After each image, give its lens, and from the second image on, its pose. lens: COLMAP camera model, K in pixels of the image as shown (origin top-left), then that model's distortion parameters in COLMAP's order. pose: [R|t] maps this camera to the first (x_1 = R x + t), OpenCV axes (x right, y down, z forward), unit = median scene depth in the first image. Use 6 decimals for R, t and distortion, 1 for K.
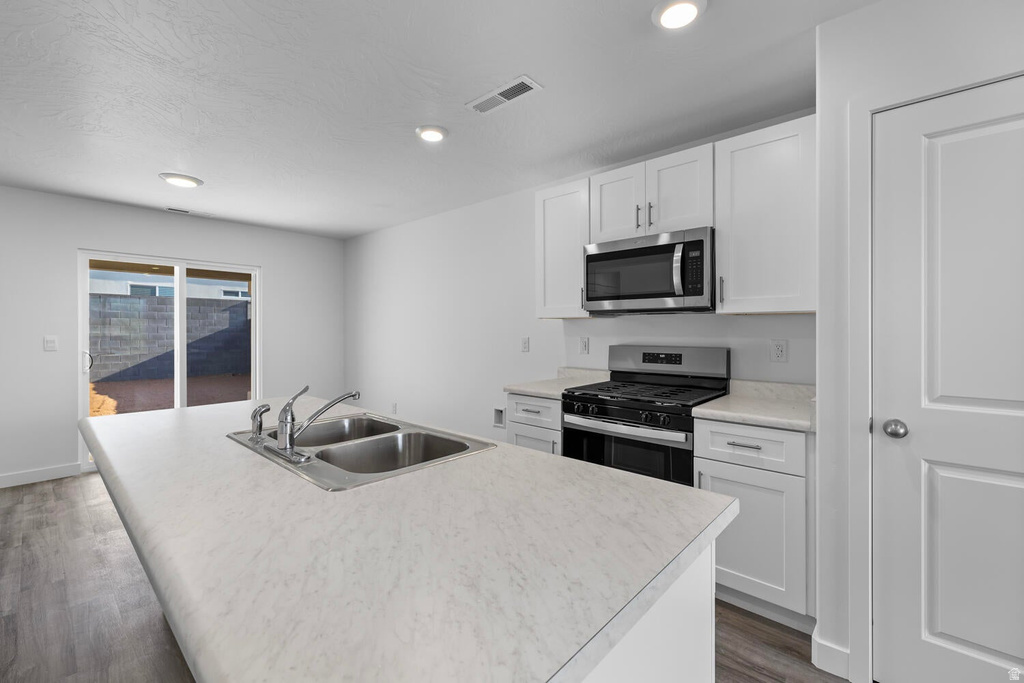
lens RADIAL K [[438.2, 0, 518.3], [0, 438.2, 330.2], [0, 0, 1]] dist [0.000242, 0.000168]
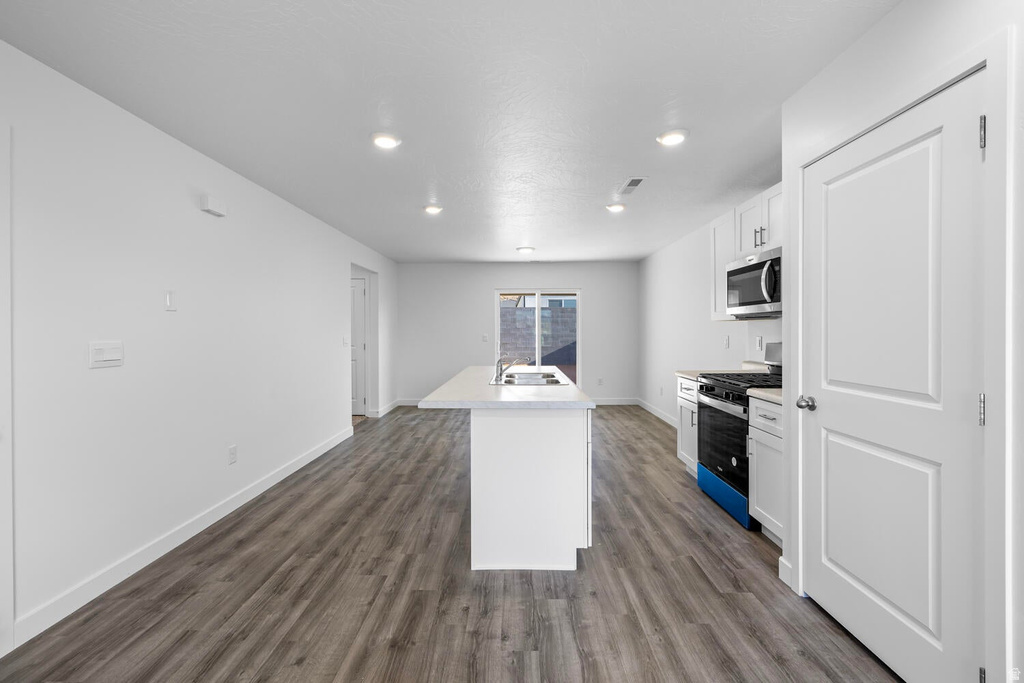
lens RADIAL K [[438.2, 0, 518.3], [0, 438.2, 330.2], [0, 0, 1]] dist [0.000242, 0.000168]
pose [[0.668404, -0.004459, -0.743785, 0.817095], [0.005576, 0.999984, -0.000984, -0.002671], [0.743778, -0.003490, 0.668418, -0.362845]]
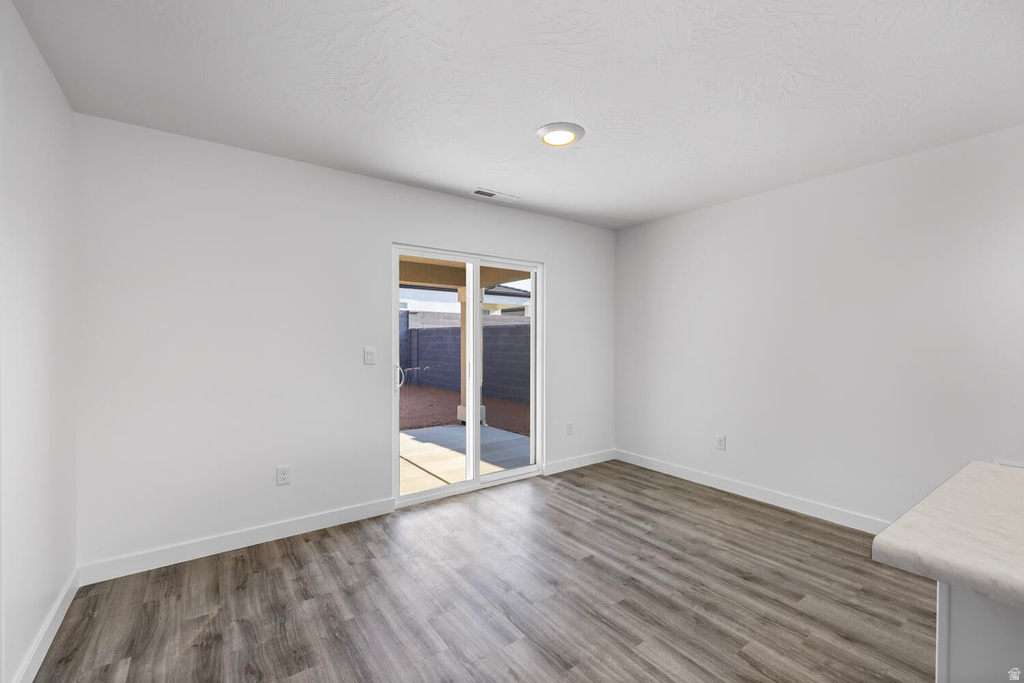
lens RADIAL K [[437.9, 0, 500.6], [0, 437.9, 344.8], [0, 0, 1]] dist [0.000203, -0.000113]
pose [[0.973220, -0.002110, -0.229866, -0.964508], [0.004515, 0.999940, 0.009938, -0.005912], [0.229832, -0.010710, 0.973171, 0.394451]]
